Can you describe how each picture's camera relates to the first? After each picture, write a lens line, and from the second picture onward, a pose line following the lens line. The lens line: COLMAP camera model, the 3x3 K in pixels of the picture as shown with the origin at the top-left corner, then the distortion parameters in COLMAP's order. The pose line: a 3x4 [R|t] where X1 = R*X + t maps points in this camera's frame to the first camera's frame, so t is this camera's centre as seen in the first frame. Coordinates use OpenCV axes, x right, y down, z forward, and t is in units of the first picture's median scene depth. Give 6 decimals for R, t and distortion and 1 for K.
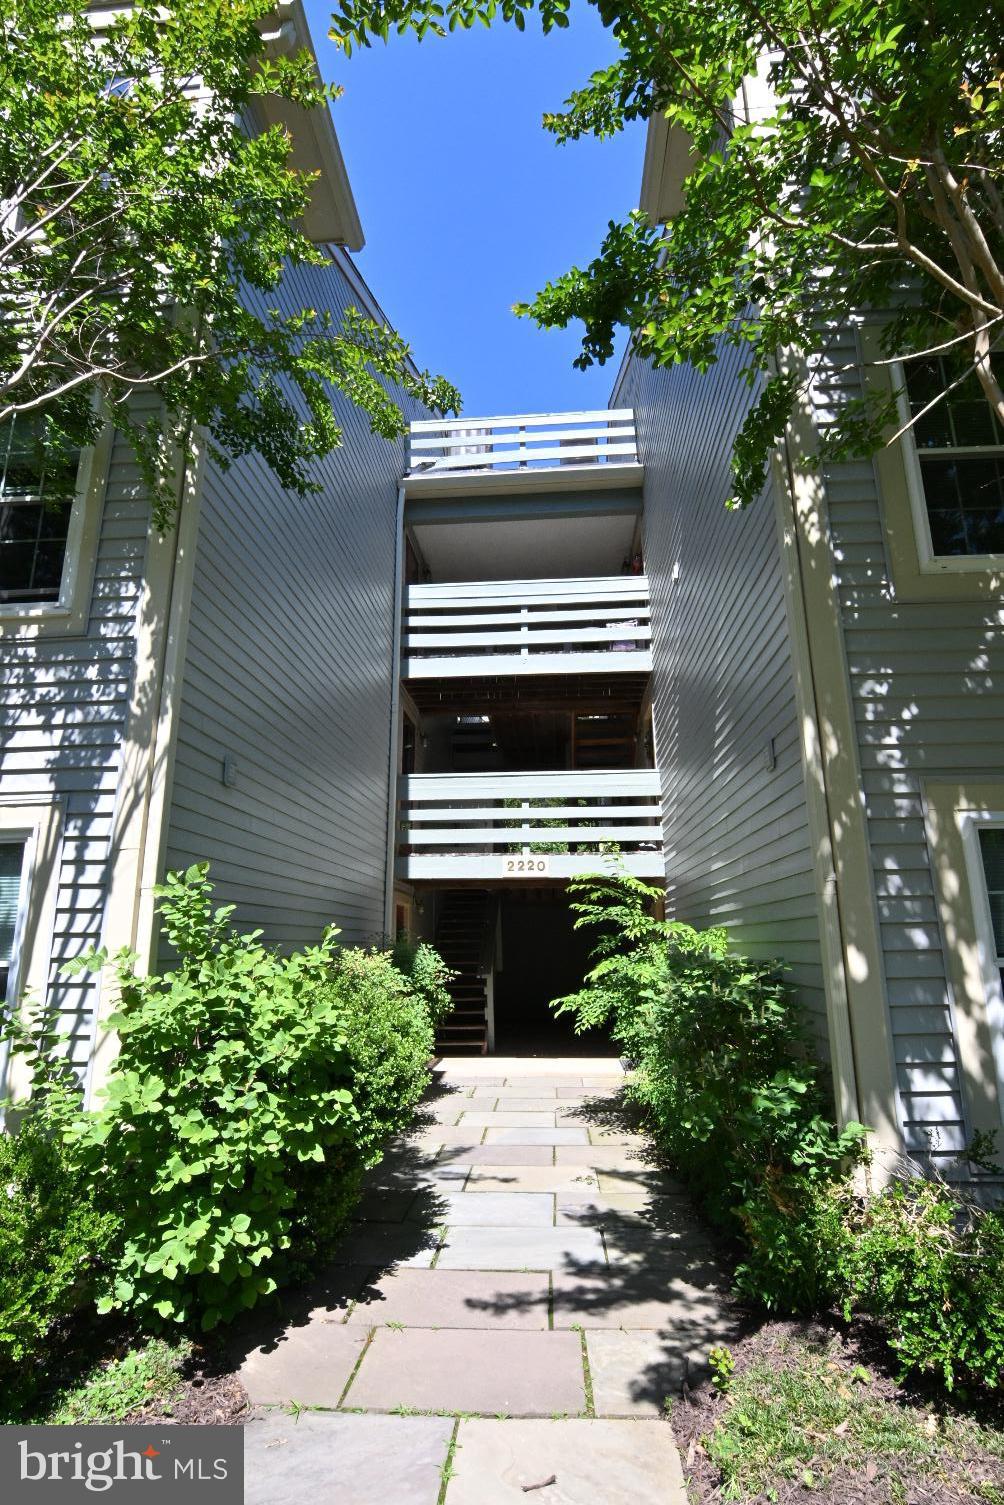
lens RADIAL K [[748.5, 0, 501.5], [0, 748.5, 771.3], [0, 0, 1]] dist [-0.033167, 0.012769]
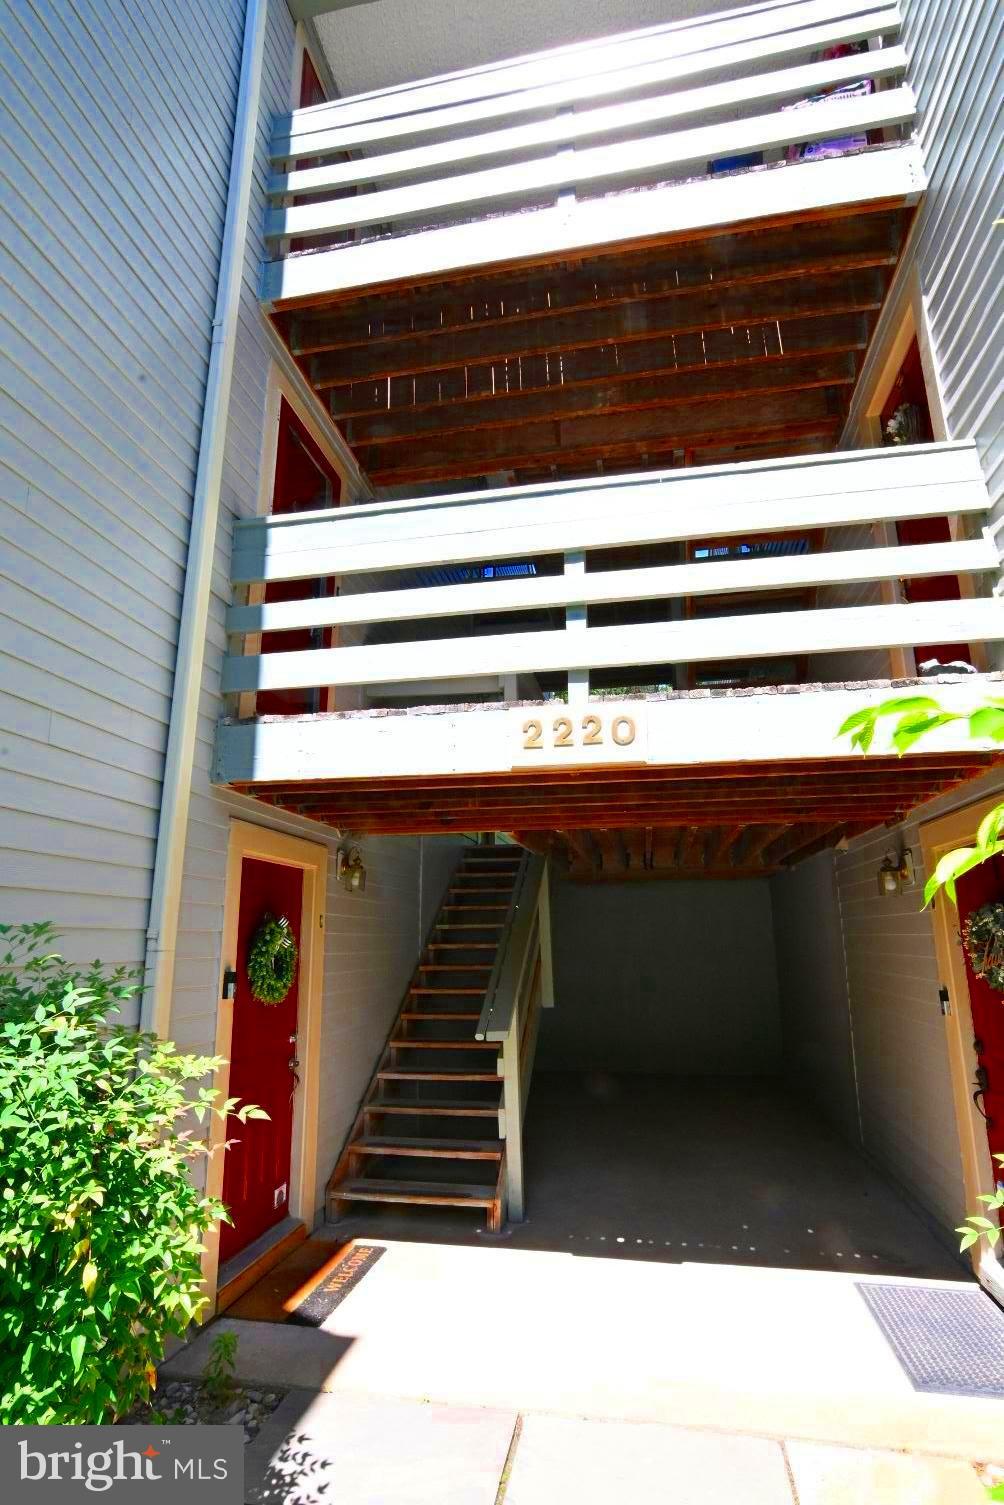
lens RADIAL K [[748.5, 0, 500.5], [0, 748.5, 760.3], [0, 0, 1]] dist [-0.033167, 0.012769]
pose [[0.992423, -0.027515, -0.119749, 0.085721], [0.026964, 0.999617, -0.006212, 0.314601], [0.119874, 0.002936, 0.992785, 1.496713]]
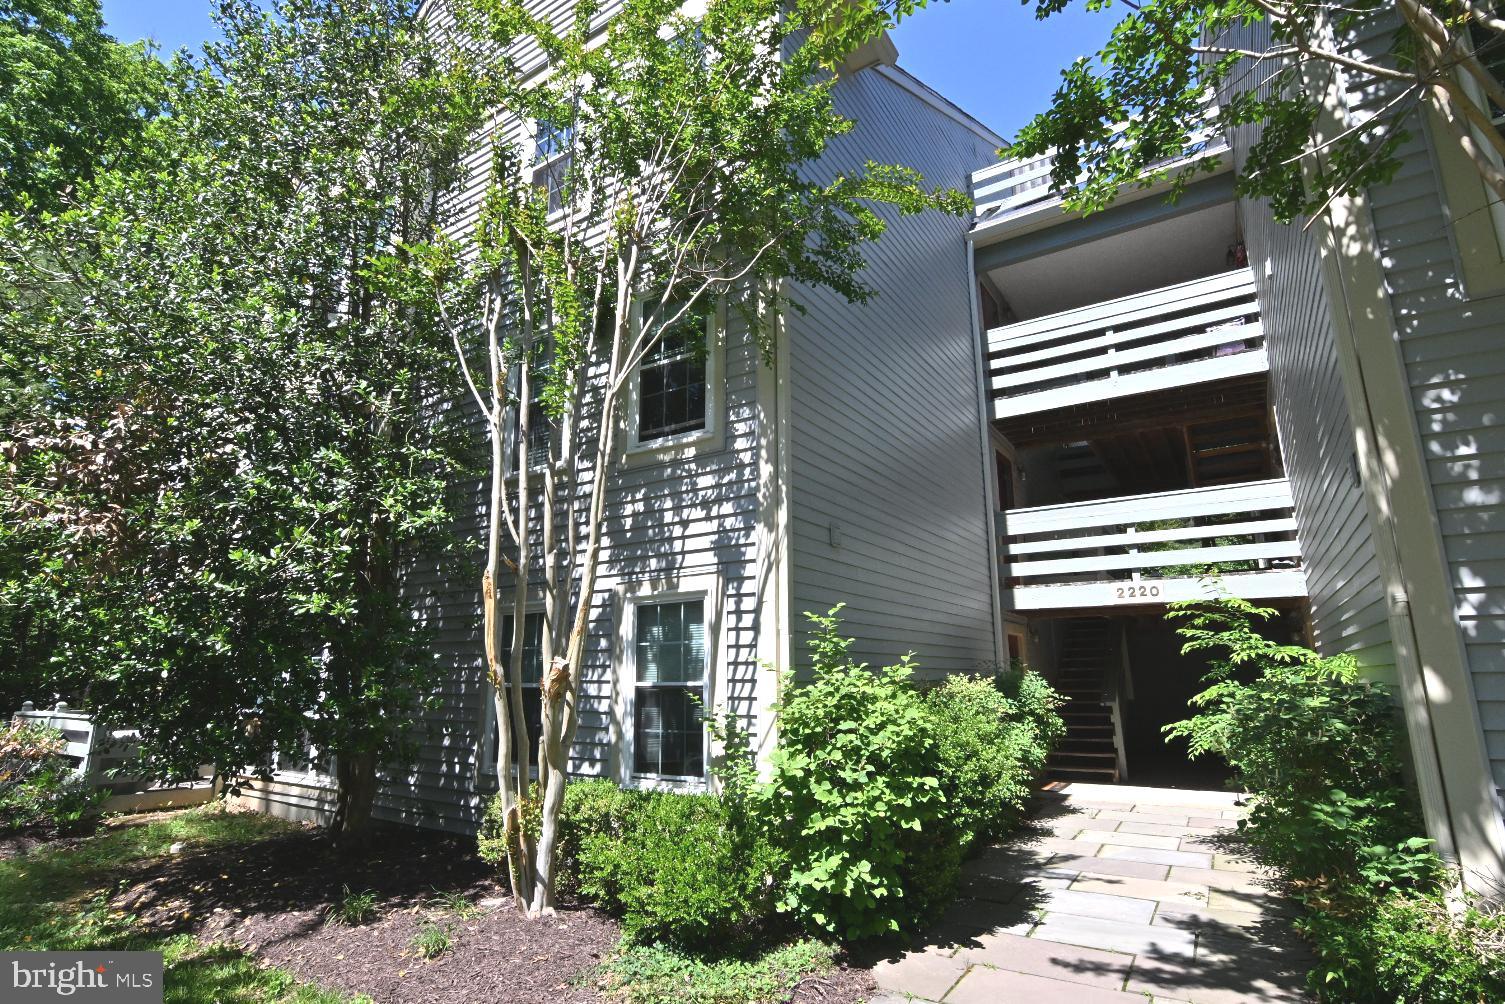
lens RADIAL K [[748.5, 0, 745.8], [0, 748.5, 506.9], [0, 0, 1]] dist [-0.033167, 0.012769]
pose [[0.872313, -0.104804, -0.477583, 0.137907], [0.107221, 0.993985, -0.022286, -0.040985], [0.477046, -0.031767, 0.878304, -0.227651]]
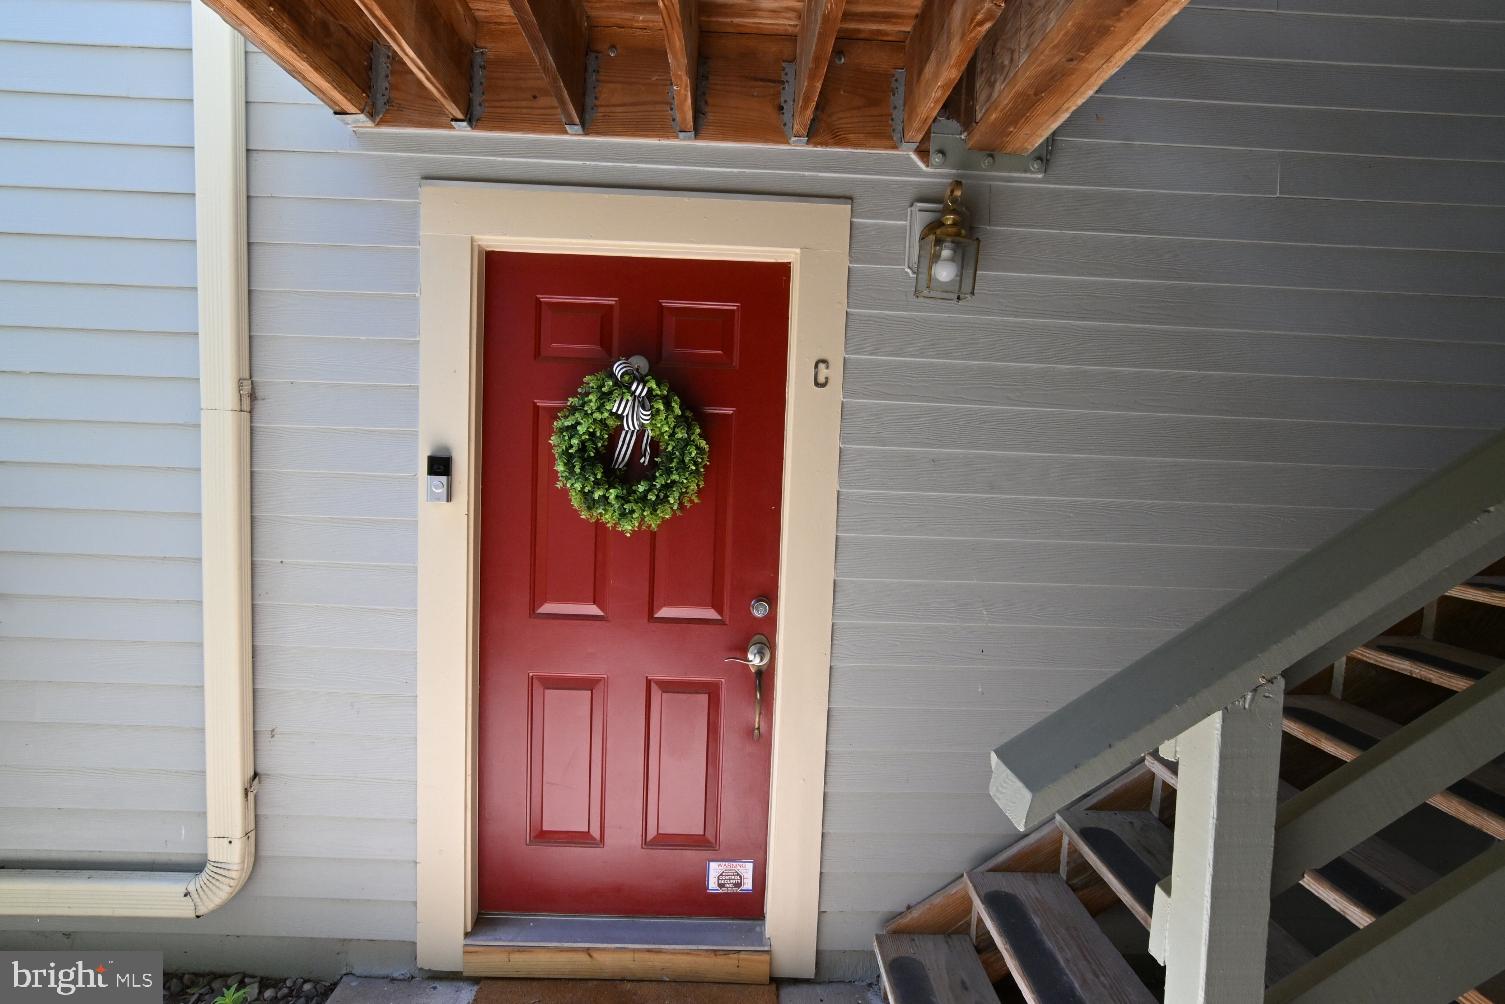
lens RADIAL K [[748.5, 0, 752.6], [0, 748.5, 507.3], [0, 0, 1]] dist [-0.033167, 0.012769]
pose [[0.102425, 0.082230, -0.991336, 0.168445], [0.188755, 0.976865, 0.100532, 0.558755], [0.976668, -0.197417, 0.084534, 2.427171]]
